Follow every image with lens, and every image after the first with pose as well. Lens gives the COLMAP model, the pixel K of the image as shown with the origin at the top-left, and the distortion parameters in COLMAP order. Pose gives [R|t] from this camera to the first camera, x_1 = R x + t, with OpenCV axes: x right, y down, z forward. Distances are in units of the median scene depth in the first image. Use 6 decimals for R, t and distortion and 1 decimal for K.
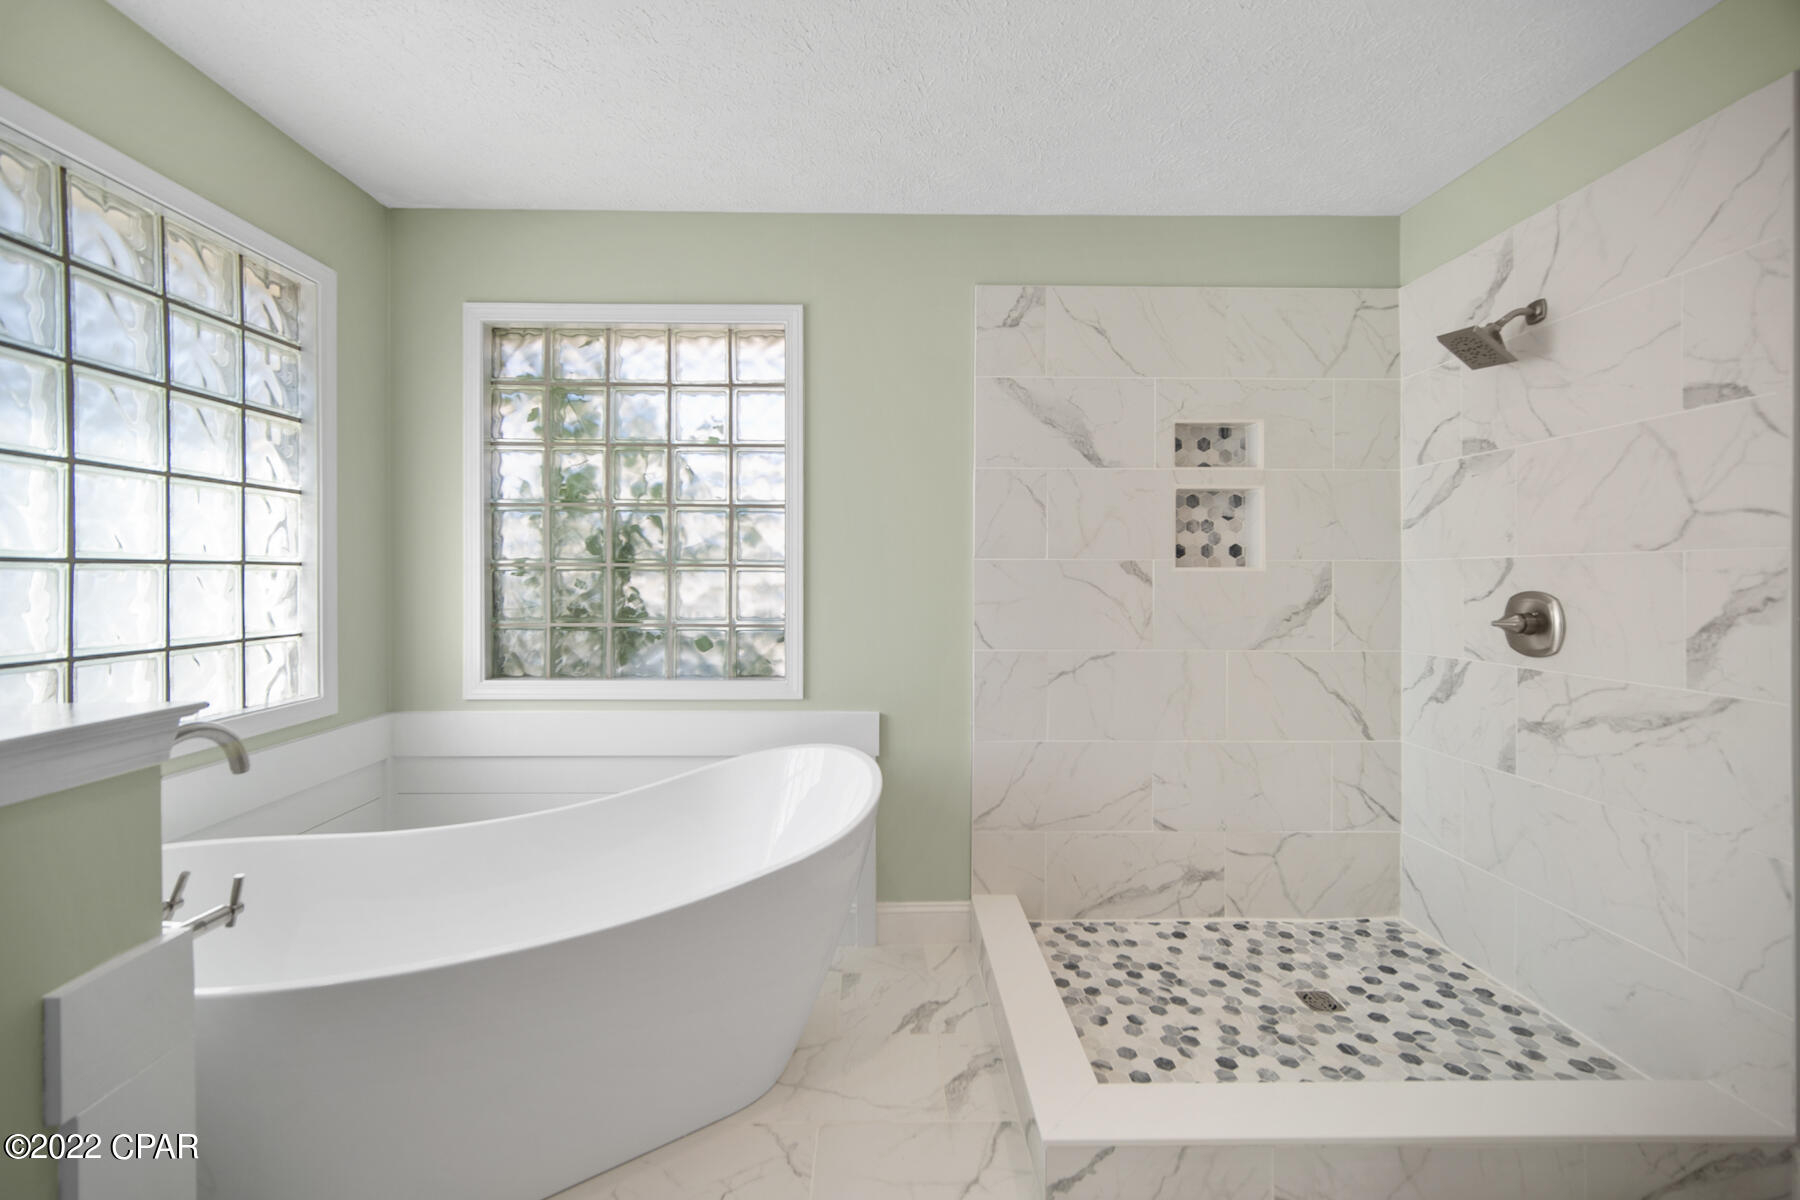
lens RADIAL K [[755.6, 0, 894.1], [0, 755.6, 571.5], [0, 0, 1]] dist [-0.000940, -0.000162]
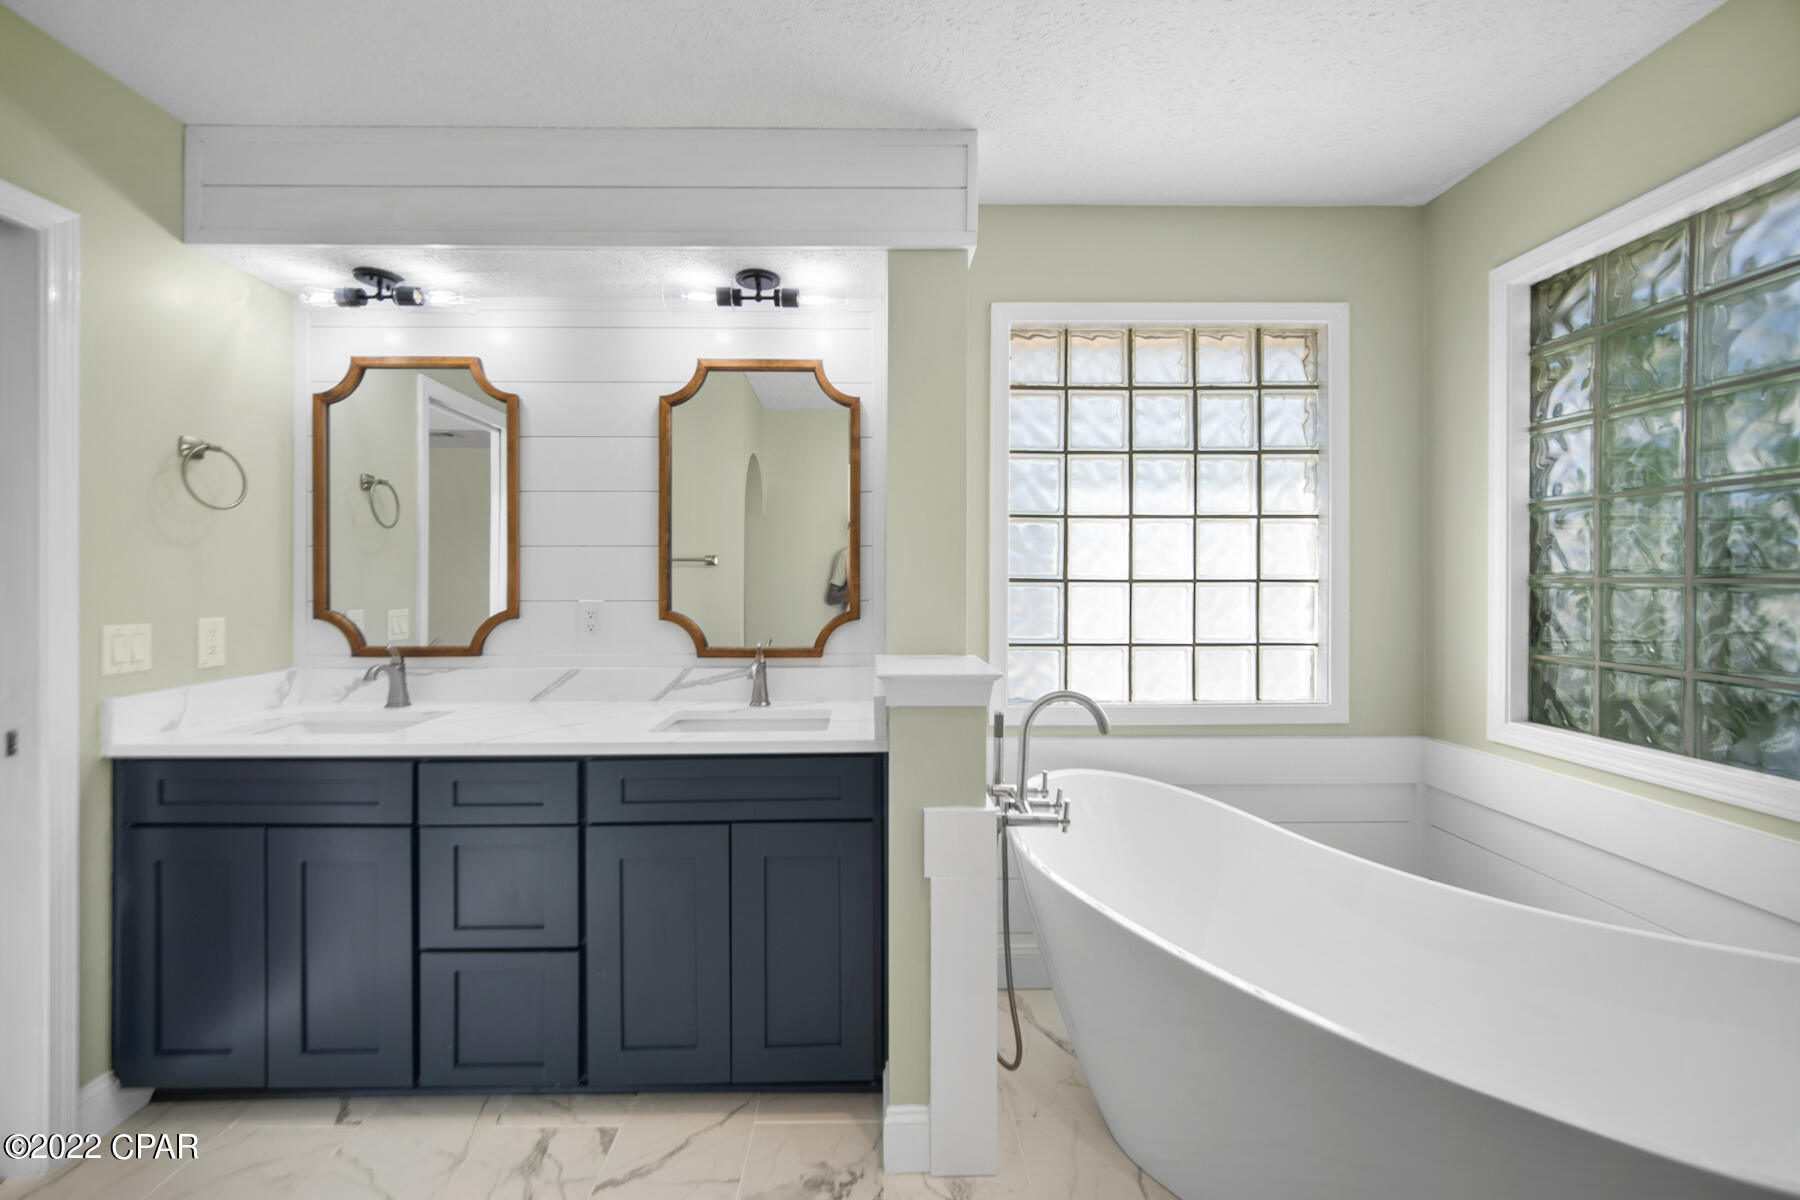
lens RADIAL K [[744.7, 0, 895.3], [0, 744.7, 583.7], [0, 0, 1]] dist [-0.000653, -0.000114]
pose [[-0.009123, -0.000875, -0.999958, 0.279385], [-0.000487, 1.000000, -0.000870, -0.004627], [0.999958, 0.000479, -0.009124, 0.348046]]
